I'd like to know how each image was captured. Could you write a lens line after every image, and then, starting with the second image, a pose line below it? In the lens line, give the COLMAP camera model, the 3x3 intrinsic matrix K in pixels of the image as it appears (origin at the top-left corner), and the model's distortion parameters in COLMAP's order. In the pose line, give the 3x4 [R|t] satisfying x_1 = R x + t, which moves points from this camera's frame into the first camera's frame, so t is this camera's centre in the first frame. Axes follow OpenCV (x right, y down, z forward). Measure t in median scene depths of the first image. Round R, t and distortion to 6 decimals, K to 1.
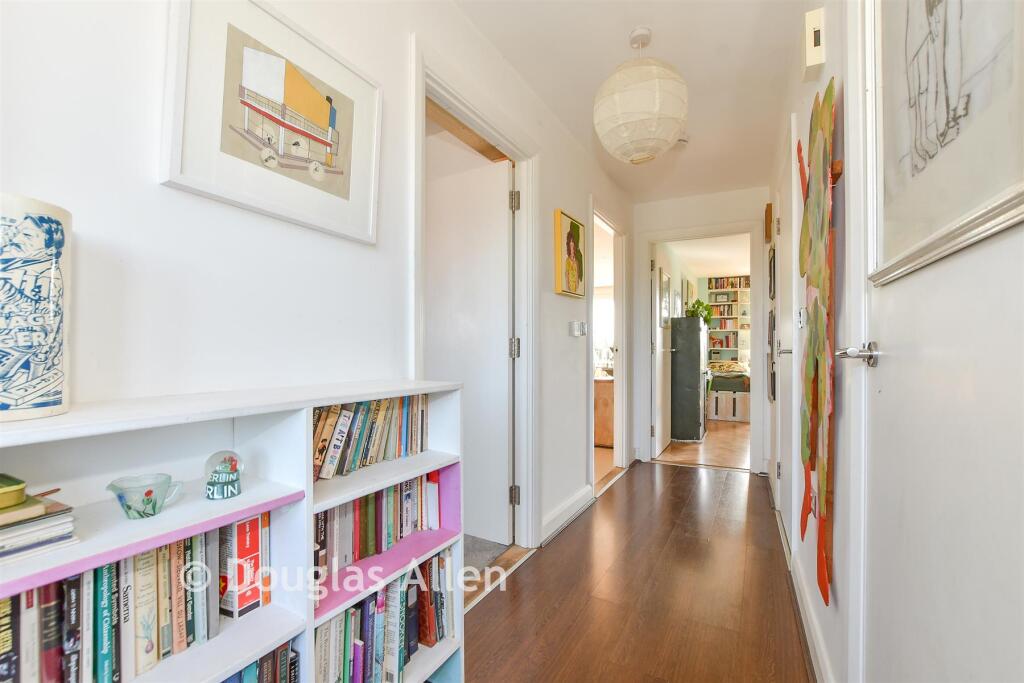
lens RADIAL K [[464.7, 0, 512.5], [0, 464.7, 345.3], [0, 0, 1]] dist [-0.000607, -0.000058]
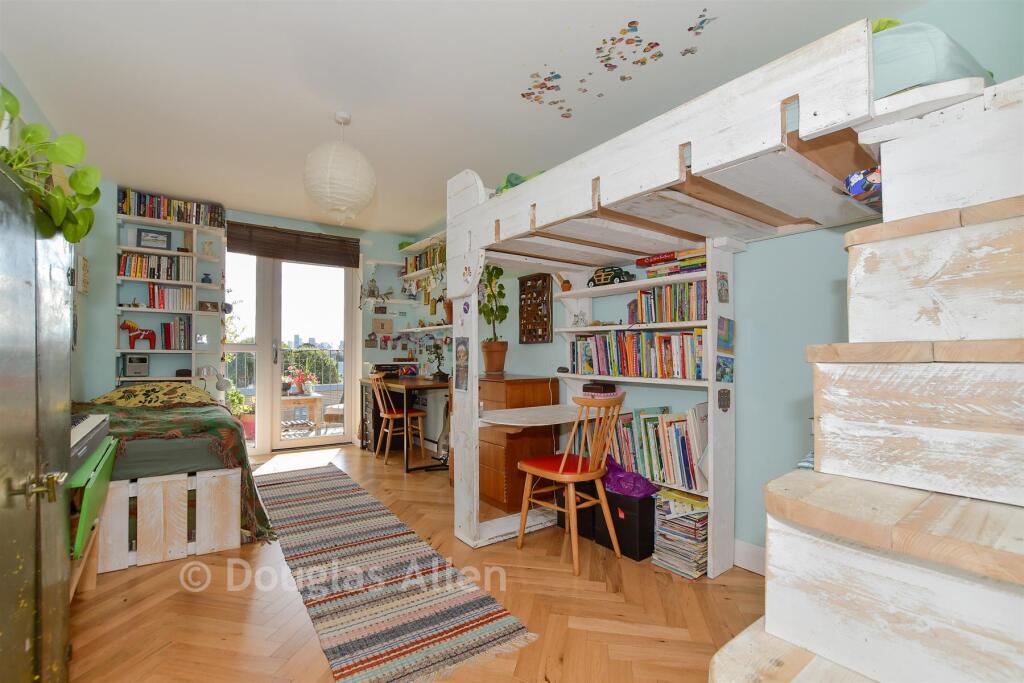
lens RADIAL K [[464.7, 0, 511.8], [0, 464.7, 349.5], [0, 0, 1]] dist [-0.000607, -0.000058]
pose [[0.469867, 0.011489, 0.882662, 0.218675], [-0.002388, 0.999928, -0.011744, 0.010198], [-0.882734, 0.003410, 0.469861, 0.485881]]
